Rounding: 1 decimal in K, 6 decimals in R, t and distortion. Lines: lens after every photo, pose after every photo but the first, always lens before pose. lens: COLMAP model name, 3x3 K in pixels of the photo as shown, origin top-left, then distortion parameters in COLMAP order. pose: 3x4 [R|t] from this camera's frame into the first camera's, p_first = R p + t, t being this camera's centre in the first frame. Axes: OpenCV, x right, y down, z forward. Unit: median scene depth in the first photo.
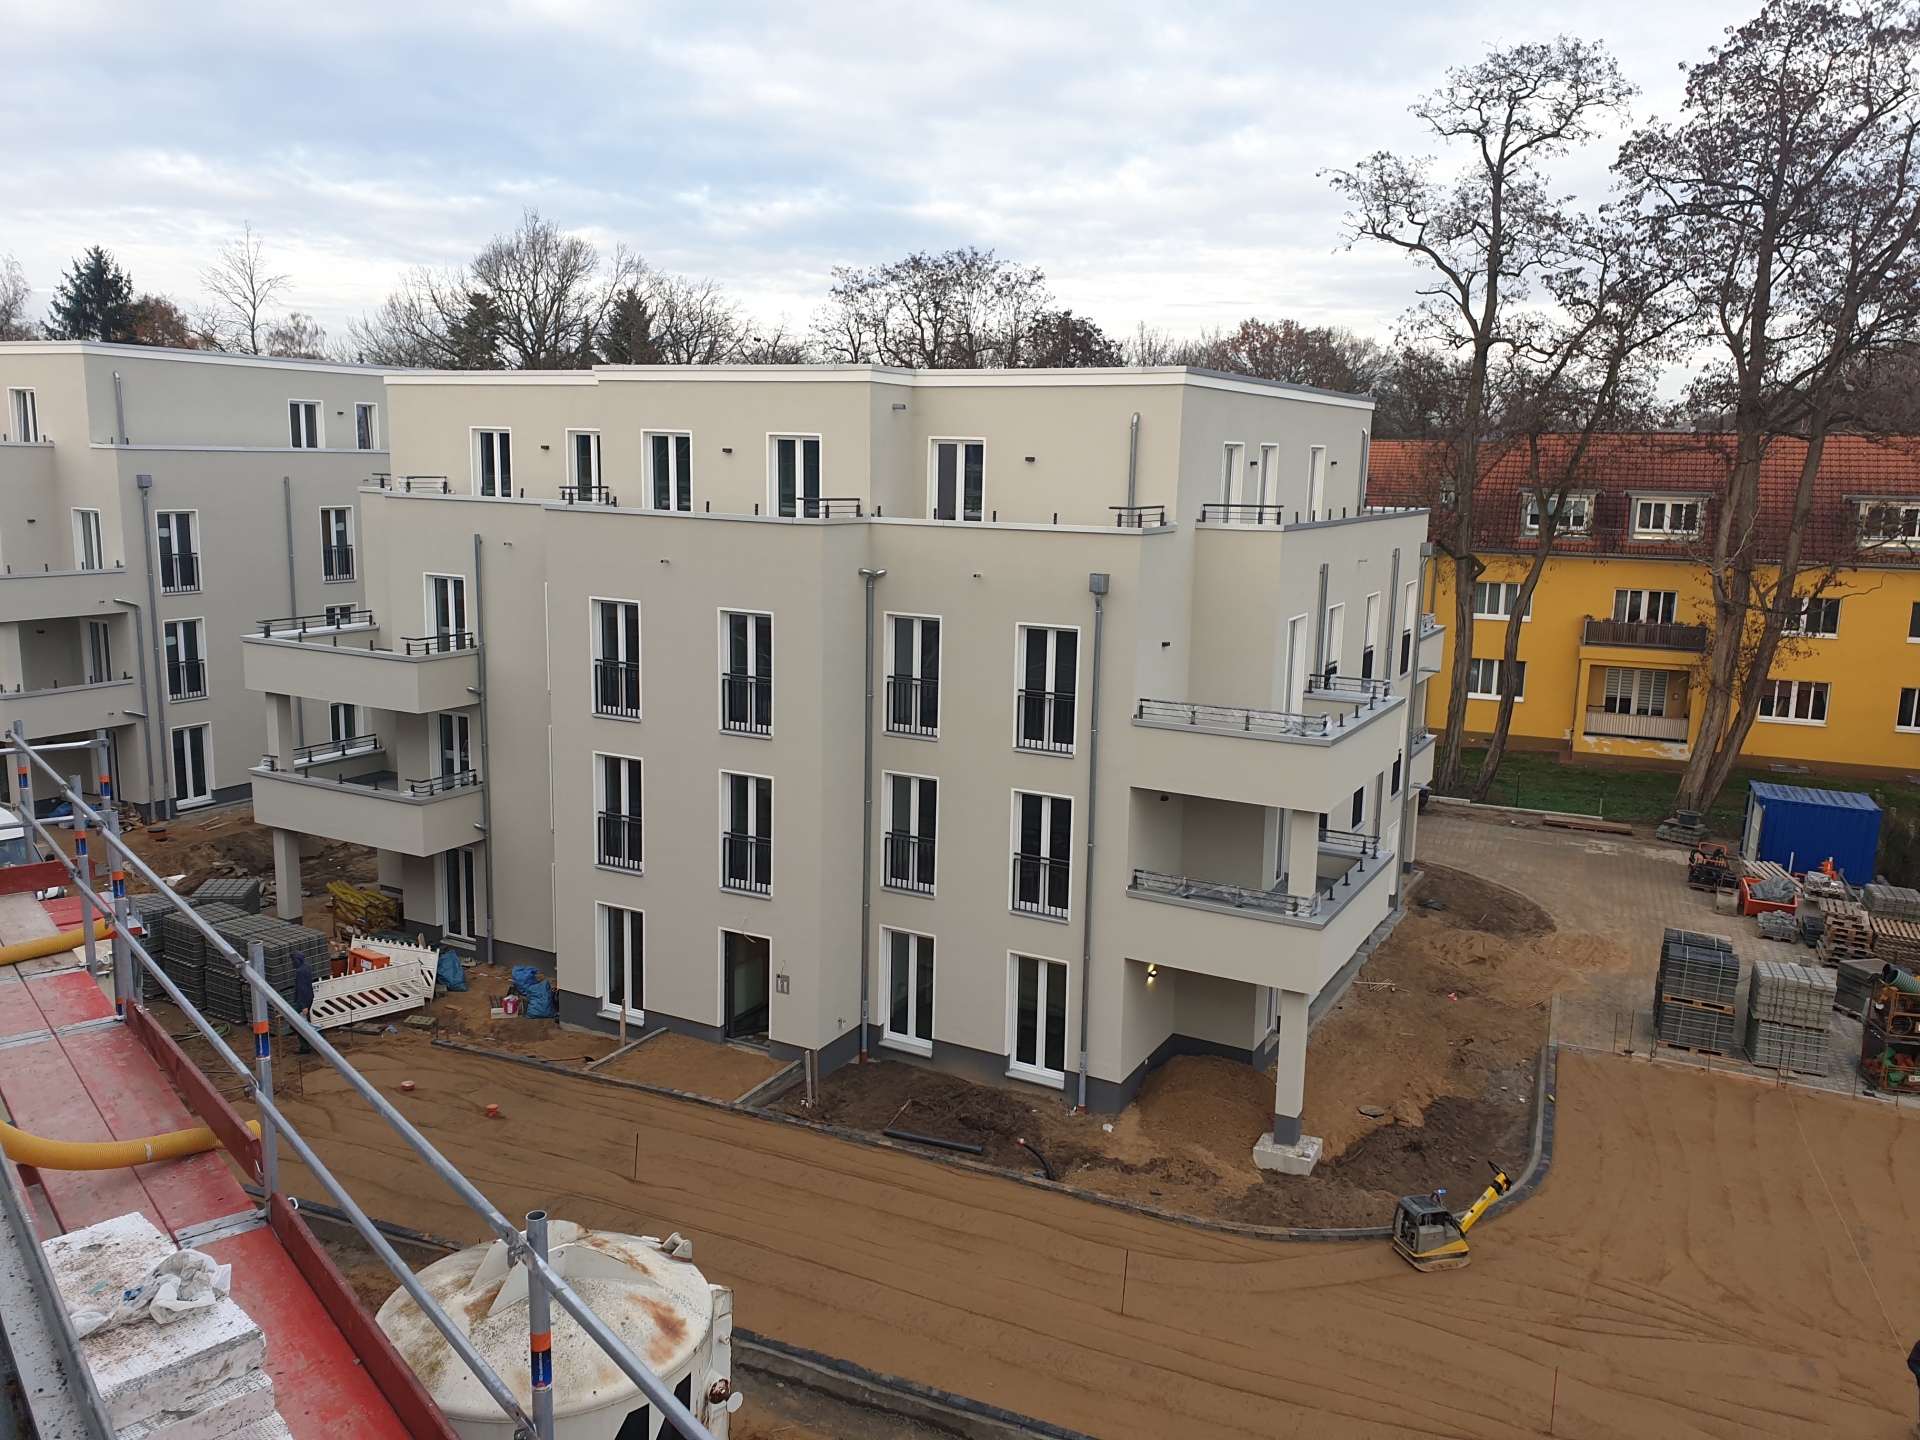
lens RADIAL K [[1472.4, 0, 955.5], [0, 1472.4, 691.8], [0, 0, 1]] dist [0.083588, -0.052599]
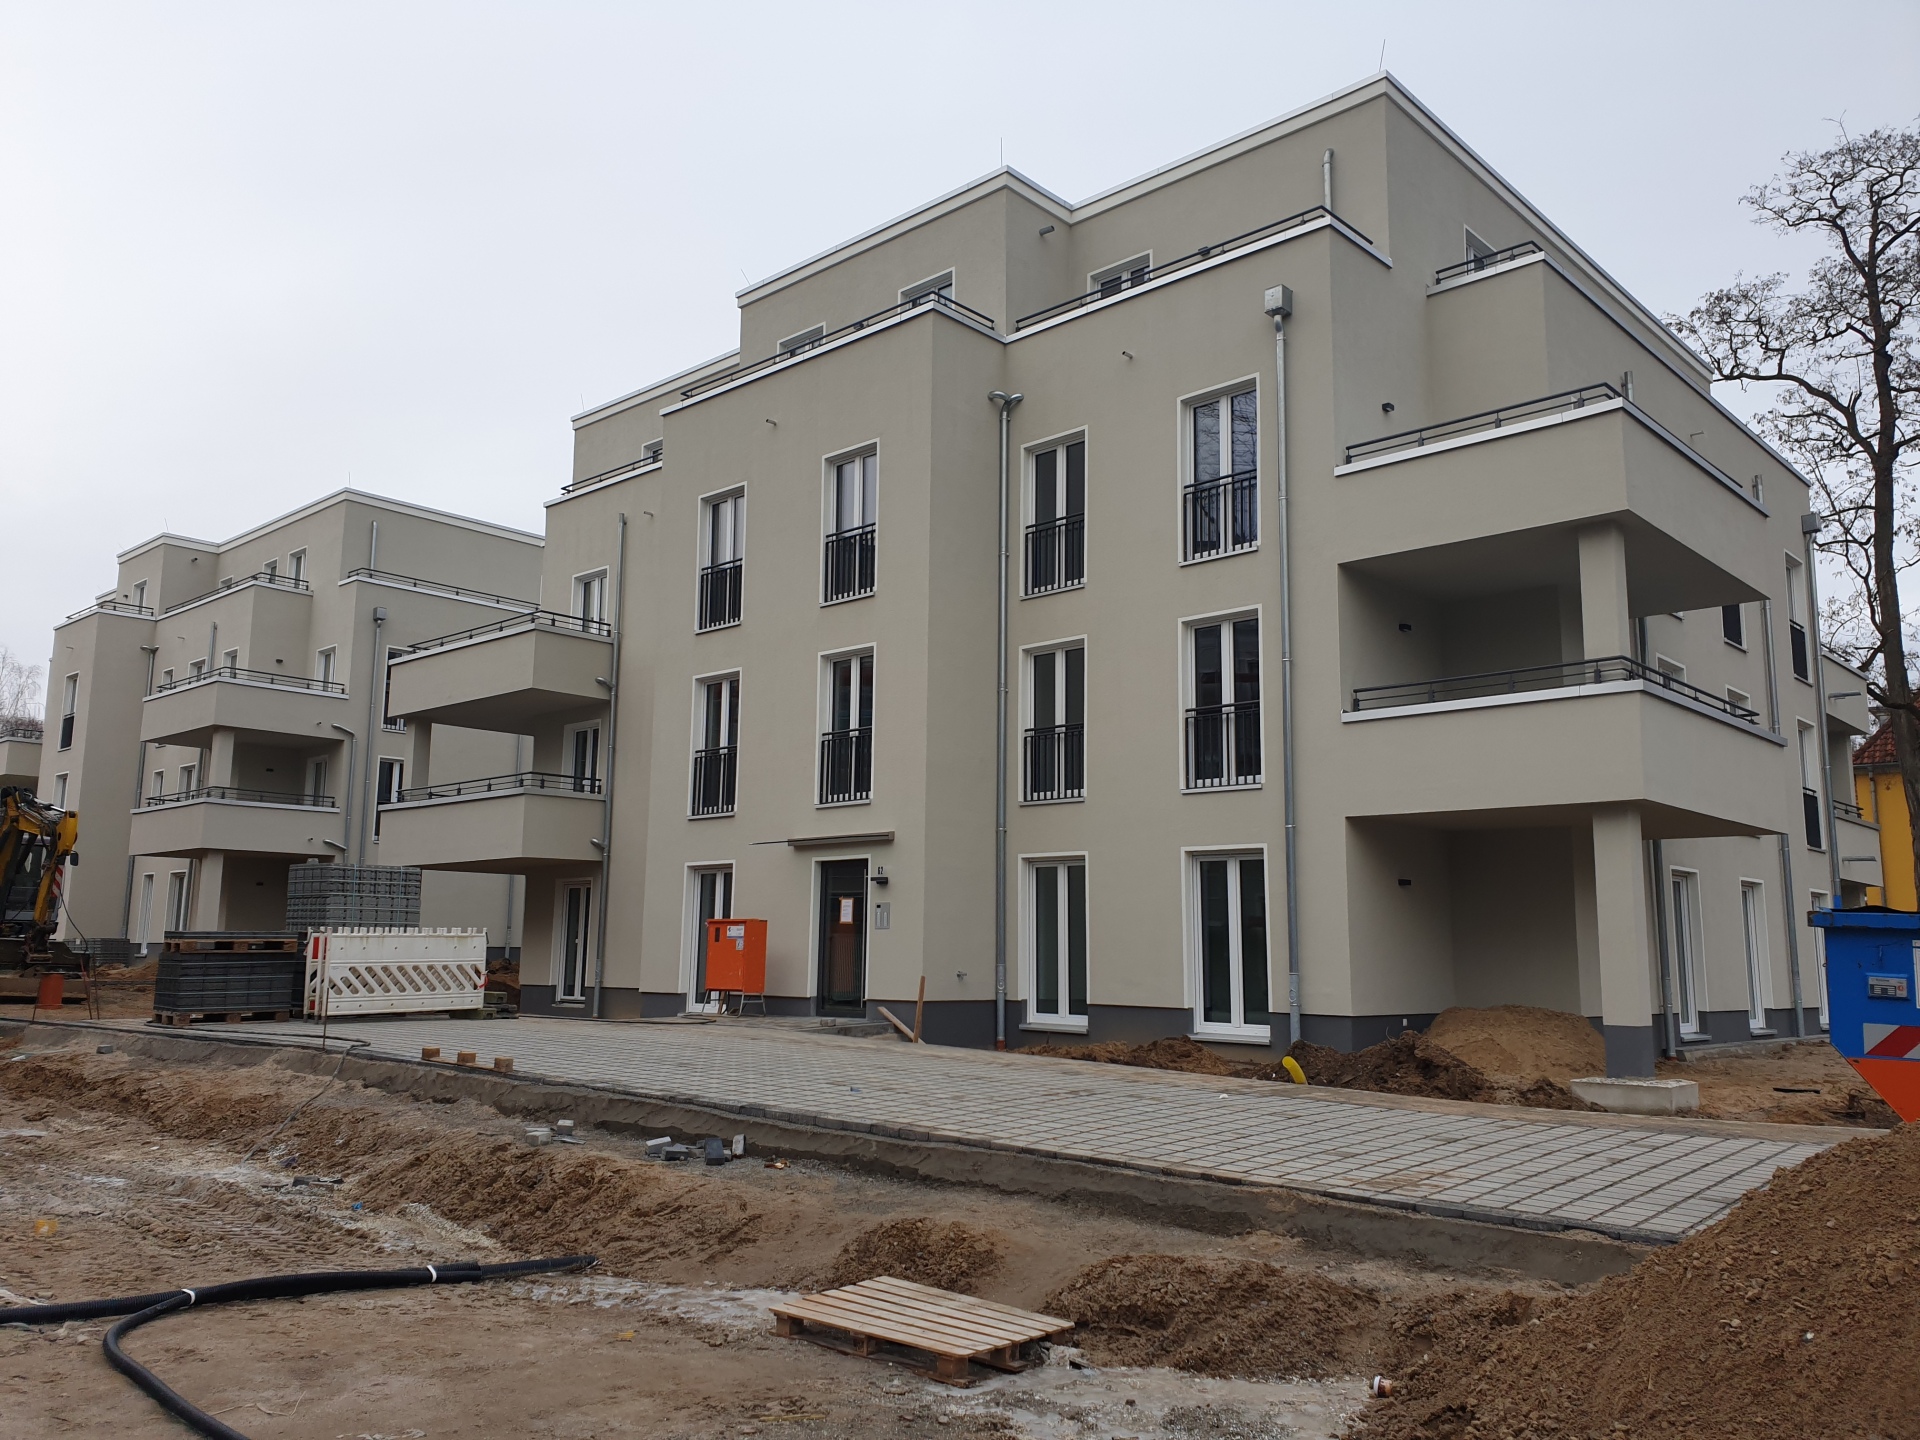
lens RADIAL K [[1472.4, 0, 928.7], [0, 1472.4, 724.8], [0, 0, 1]] dist [0.083588, -0.052599]
pose [[0.967542, -0.043247, -0.248982, 0.094947], [-0.032815, 0.955406, -0.293467, 0.323319], [0.250571, 0.292112, 0.922976, 0.293803]]
